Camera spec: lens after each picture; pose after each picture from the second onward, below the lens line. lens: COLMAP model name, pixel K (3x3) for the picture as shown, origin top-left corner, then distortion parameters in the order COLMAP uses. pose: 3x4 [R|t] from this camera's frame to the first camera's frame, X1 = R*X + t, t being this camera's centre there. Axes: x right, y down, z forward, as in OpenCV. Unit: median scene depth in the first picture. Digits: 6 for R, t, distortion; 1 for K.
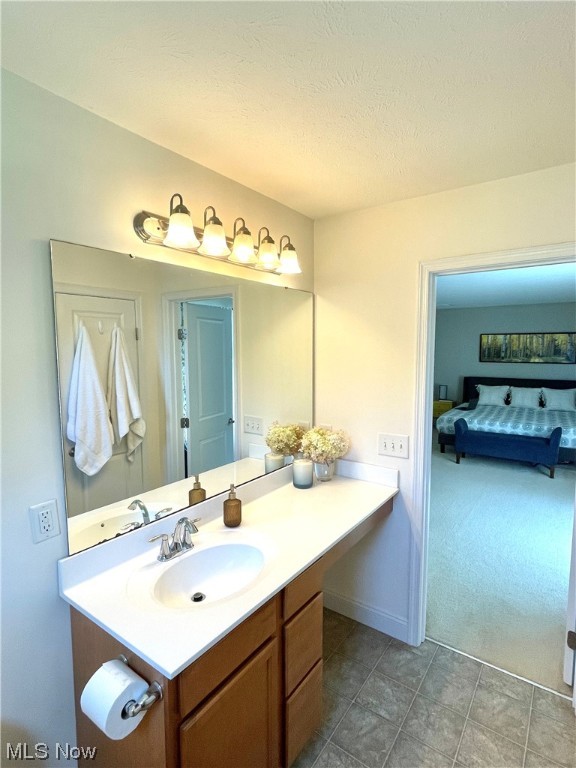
lens RADIAL K [[390.4, 0, 289.8], [0, 390.4, 384.5], [0, 0, 1]] dist [-0.005981, -0.000253]
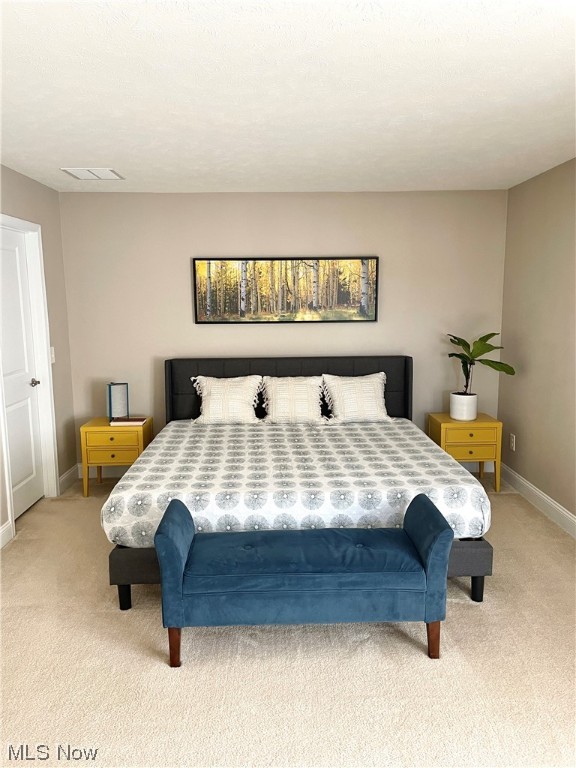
lens RADIAL K [[581.3, 0, 288.8], [0, 581.3, 382.9], [0, 0, 1]] dist [0.044416, -0.002701]
pose [[0.799831, -0.090801, 0.593318, 0.192150], [0.066278, 0.995807, 0.063051, -0.028221], [-0.596555, -0.011106, 0.802495, 0.448073]]
